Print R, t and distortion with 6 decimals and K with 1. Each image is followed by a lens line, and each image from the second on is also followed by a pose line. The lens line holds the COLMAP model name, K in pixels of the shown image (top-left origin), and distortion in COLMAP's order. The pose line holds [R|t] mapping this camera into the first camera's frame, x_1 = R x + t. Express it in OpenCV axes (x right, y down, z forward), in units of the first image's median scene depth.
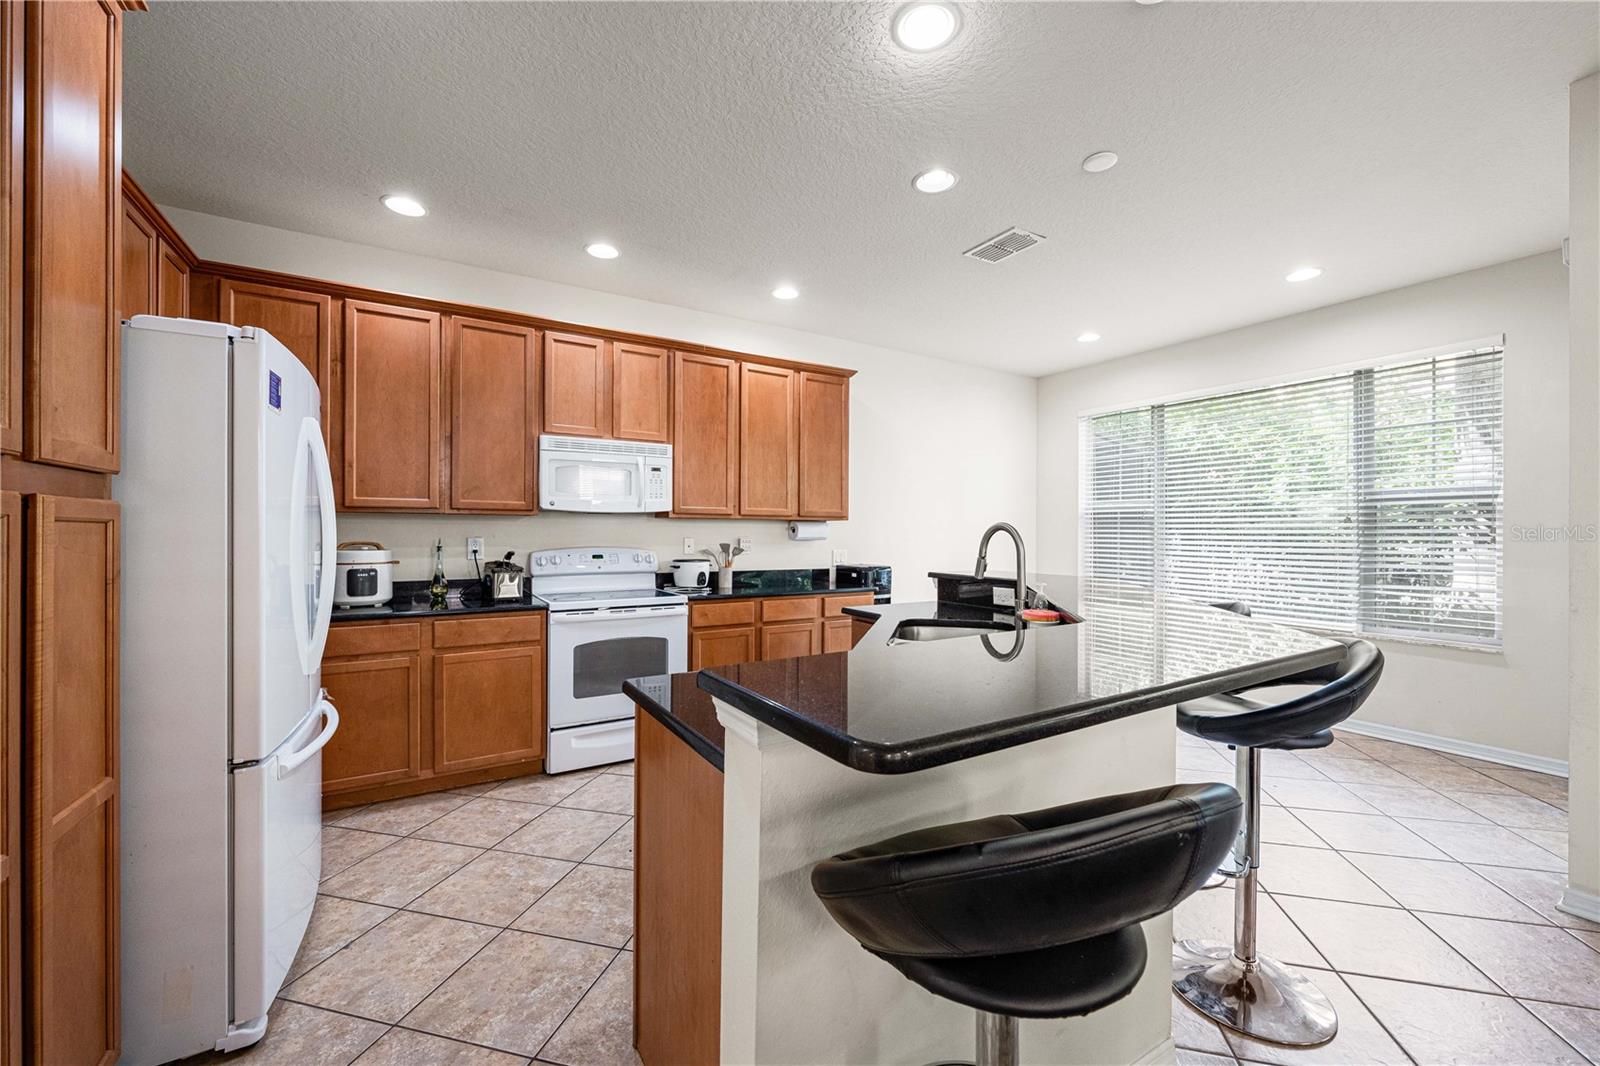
lens RADIAL K [[614.8, 0, 796.0], [0, 614.8, 536.4], [0, 0, 1]] dist [-0.004083, 0.000124]
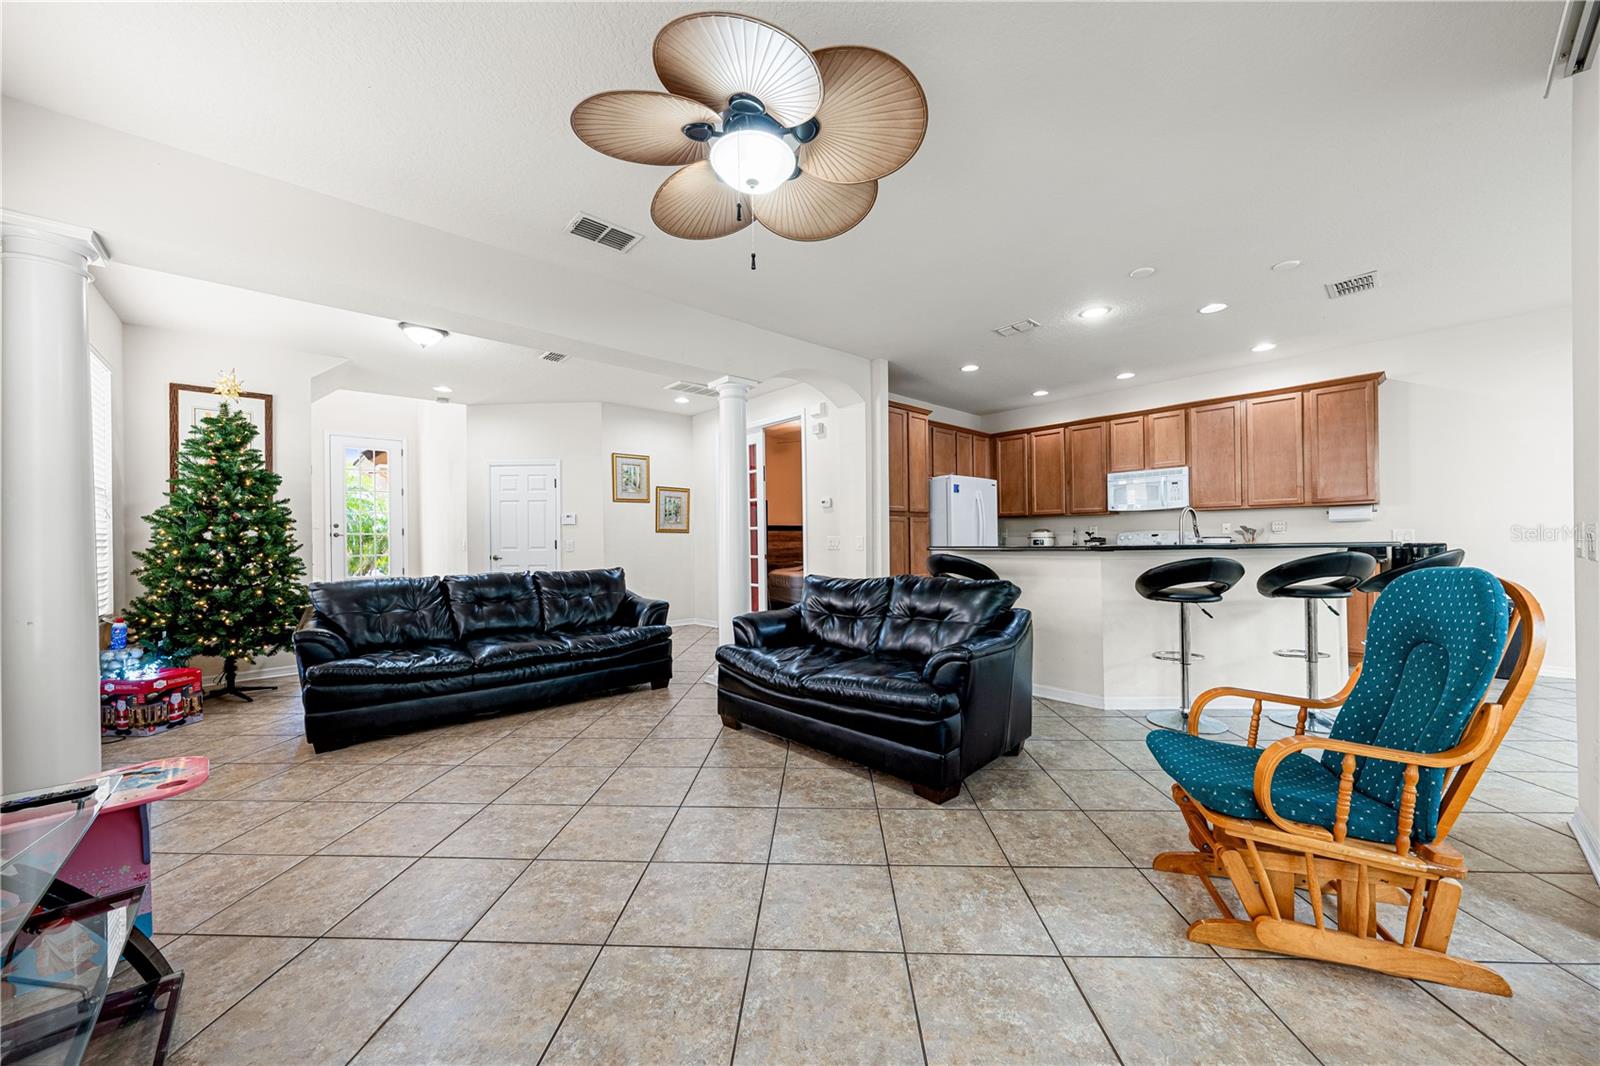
lens RADIAL K [[559.2, 0, 798.0], [0, 559.2, 540.6], [0, 0, 1]] dist [0.002545, -0.000021]
pose [[0.204331, -0.005396, -0.978887, 1.122690], [0.014242, 0.999895, -0.002539, 0.040832], [0.978798, -0.013422, 0.204386, -0.354405]]
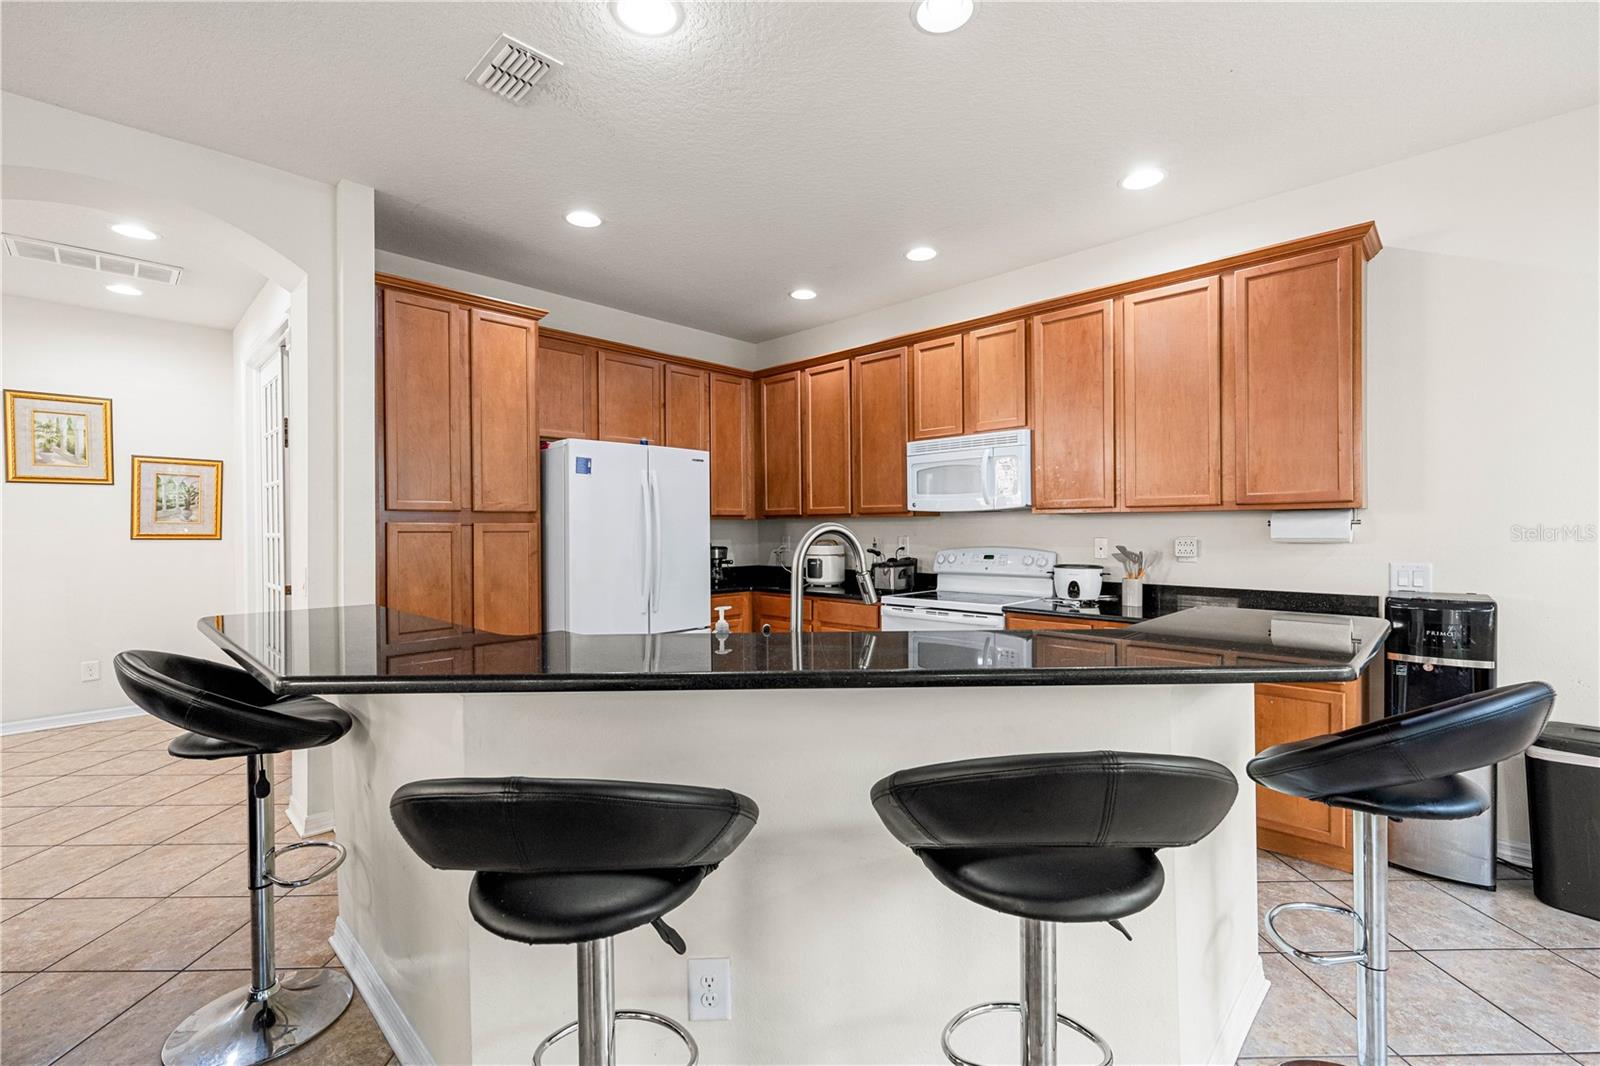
lens RADIAL K [[681.4, 0, 785.4], [0, 681.4, 539.0], [0, 0, 1]] dist [0.000238, -0.000340]
pose [[0.257782, 0.013068, -0.966115, 0.668809], [0.006951, 0.999858, 0.015379, -0.014258], [0.966178, -0.010680, 0.257655, 0.458485]]
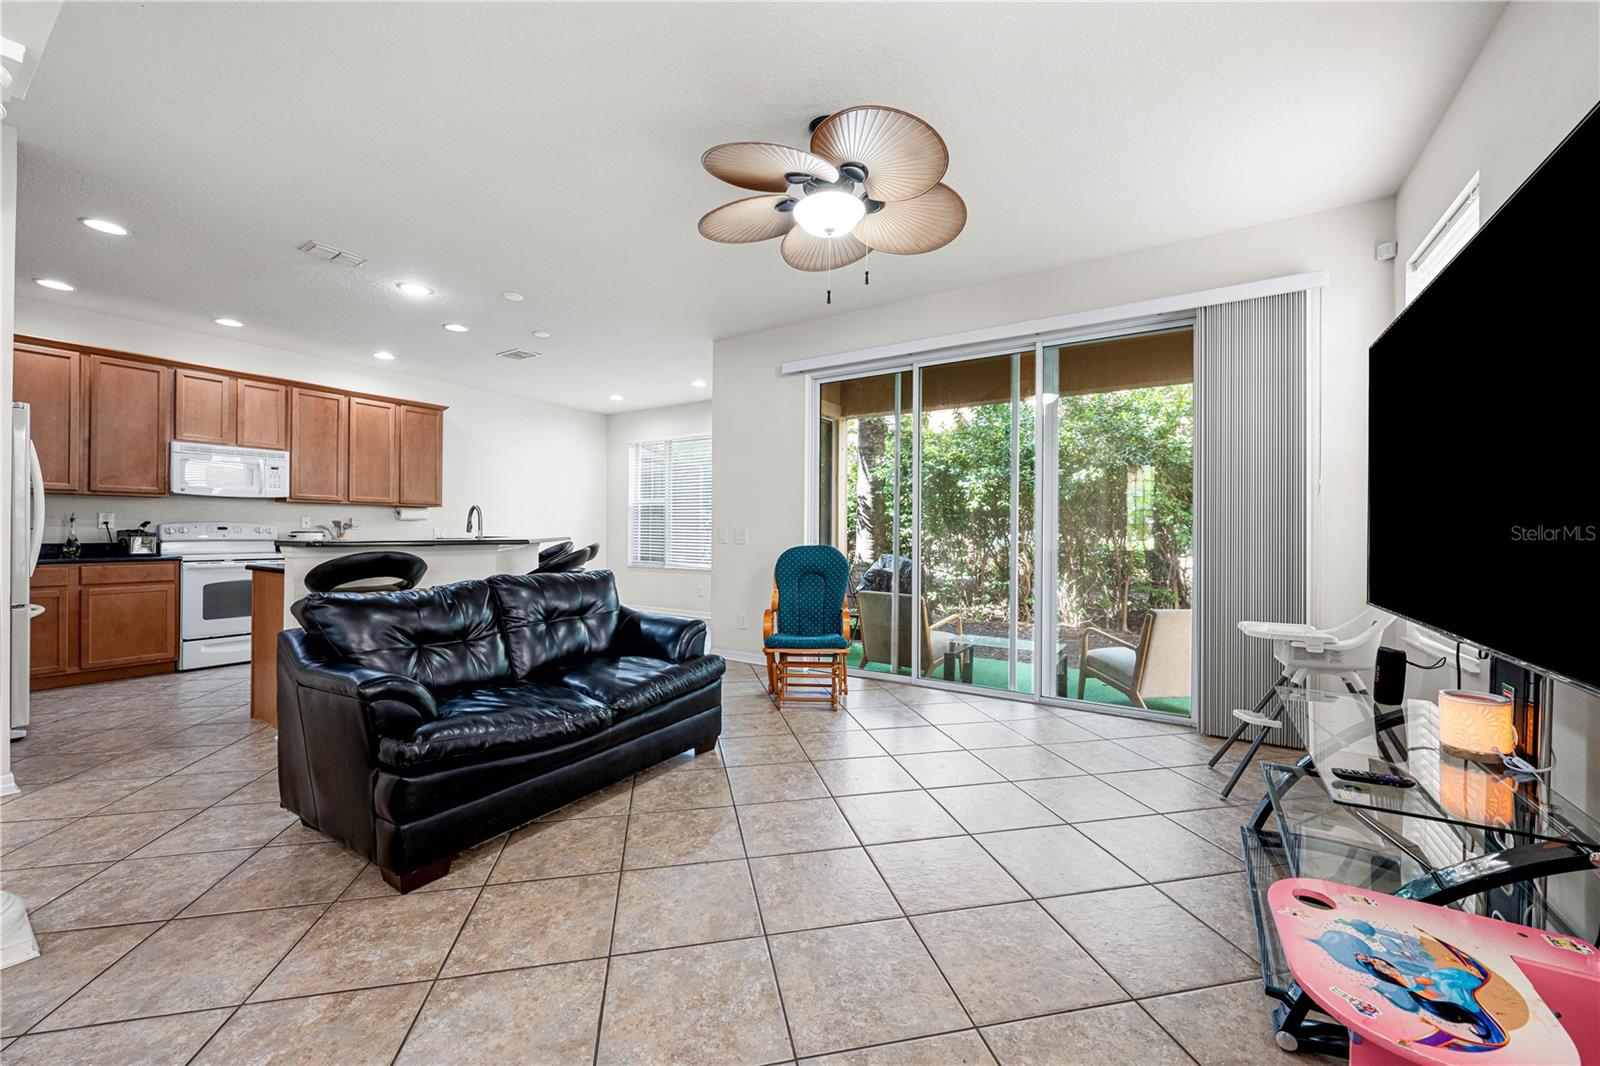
lens RADIAL K [[614.8, 0, 796.5], [0, 614.8, 532.4], [0, 0, 1]] dist [-0.004083, 0.000124]
pose [[0.898327, 0.003599, 0.439313, 0.256565], [-0.003408, 0.999993, -0.001225, 0.042492], [-0.439314, -0.000396, 0.898333, -0.888024]]
